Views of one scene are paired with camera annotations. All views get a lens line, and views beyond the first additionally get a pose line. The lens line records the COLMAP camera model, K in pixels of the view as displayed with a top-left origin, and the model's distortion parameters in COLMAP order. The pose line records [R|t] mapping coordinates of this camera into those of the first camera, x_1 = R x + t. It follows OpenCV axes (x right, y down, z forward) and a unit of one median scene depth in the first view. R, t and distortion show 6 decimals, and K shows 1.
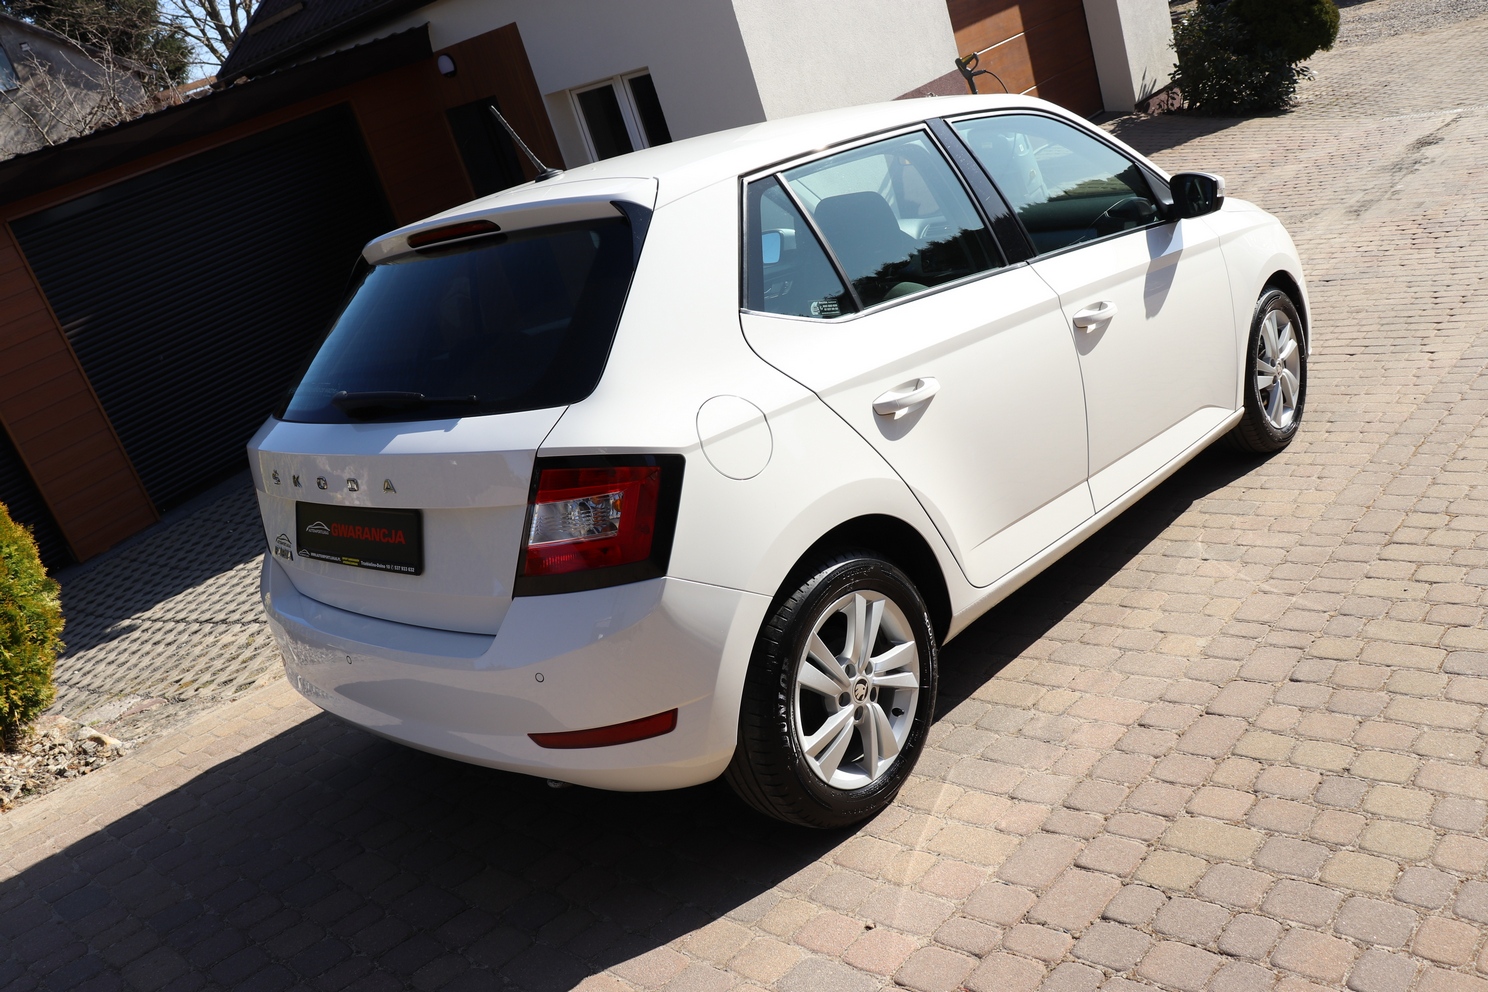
lens RADIAL K [[1240.8, 0, 744.0], [0, 1240.8, 496.0], [0, 0, 1]] dist [-0.164086, 0.165303]
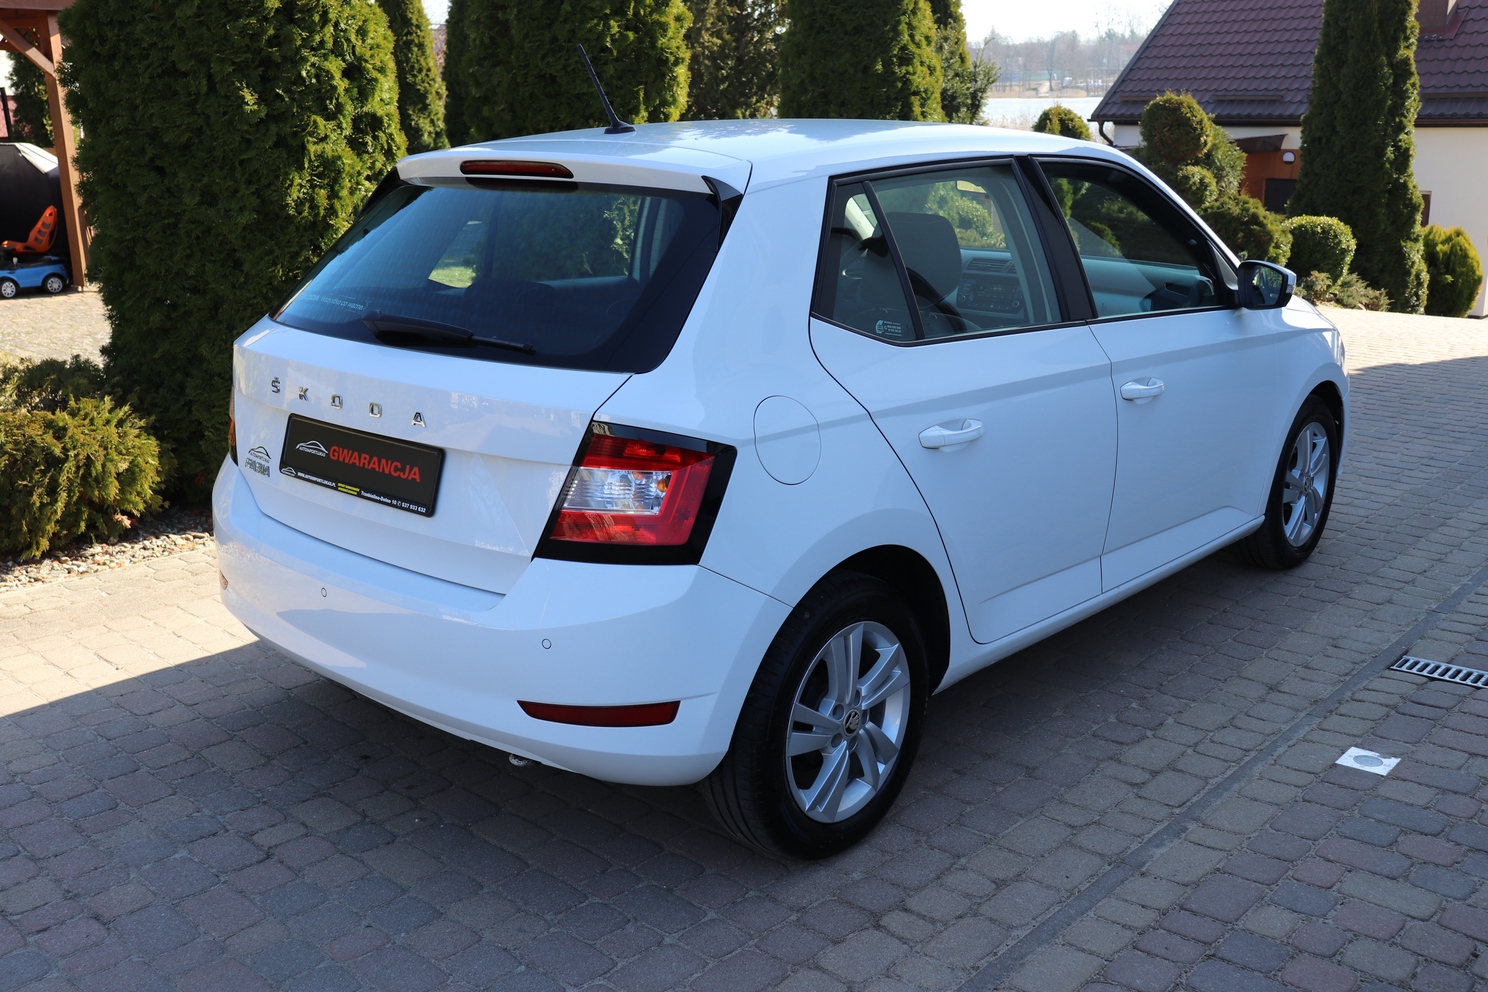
lens RADIAL K [[1467.4, 0, 744.0], [0, 1467.4, 496.0], [0, 0, 1]] dist [-0.097612, 0.001466]
pose [[0.978415, 0.194204, 0.070633, -0.096988], [-0.192705, 0.980871, -0.027521, 0.029115], [-0.074627, 0.013316, 0.997123, -0.131348]]
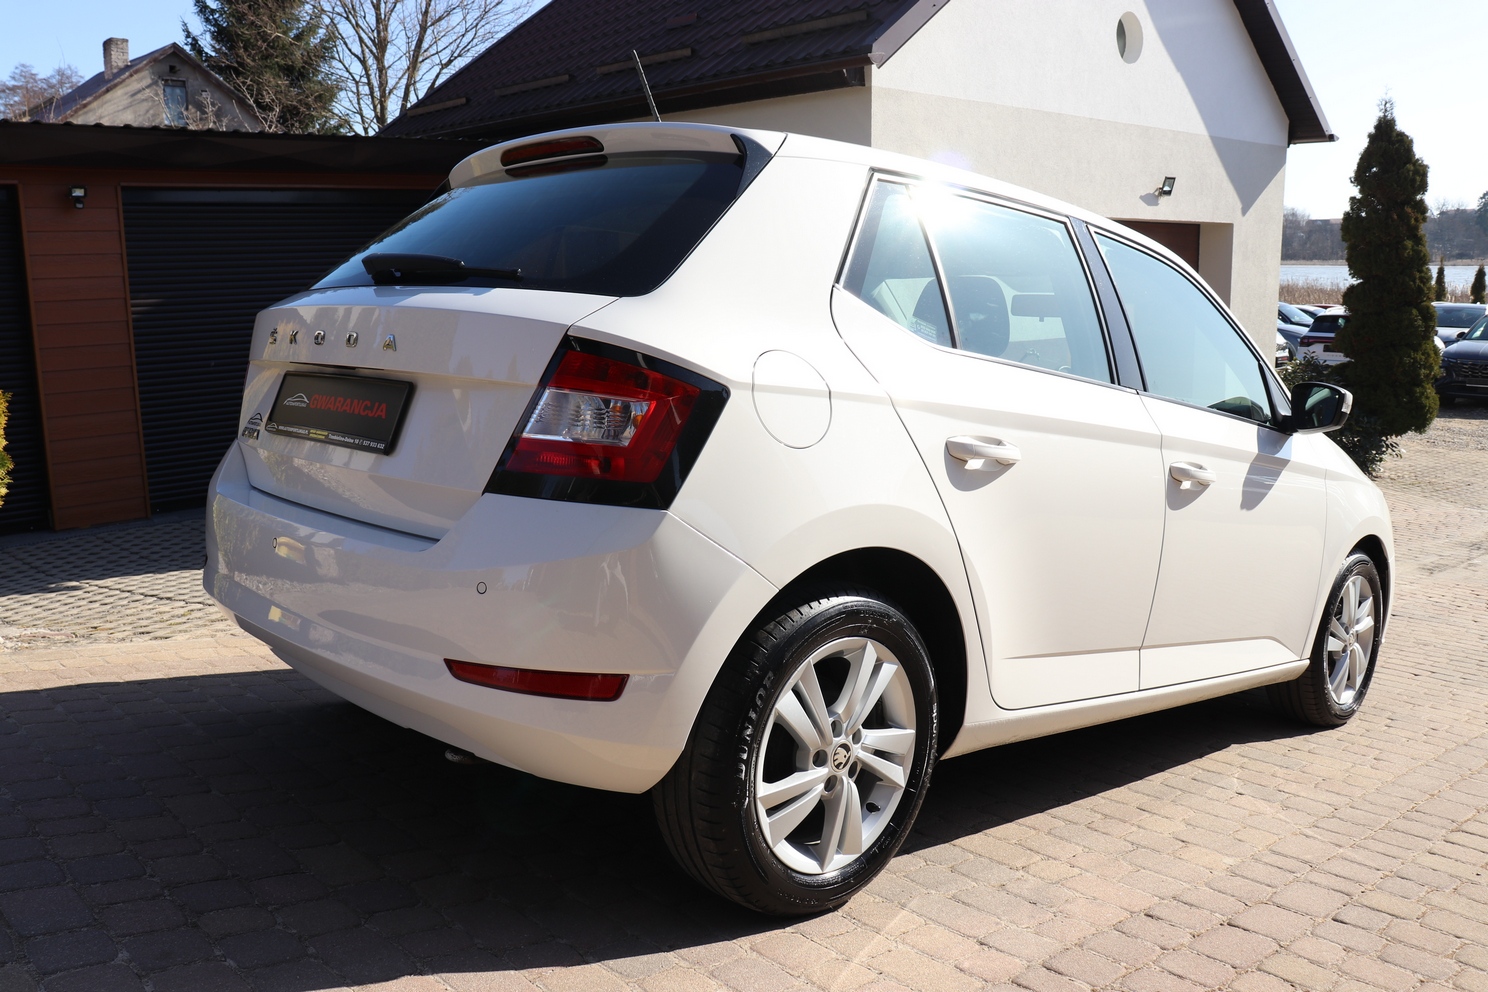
lens RADIAL K [[1240.8, 0, 744.0], [0, 1240.8, 496.0], [0, 0, 1]] dist [-0.164086, 0.165303]
pose [[0.955008, 0.293680, -0.041373, 0.014162], [-0.296085, 0.936035, -0.190188, 0.160187], [-0.017128, 0.193881, 0.980876, 0.147329]]
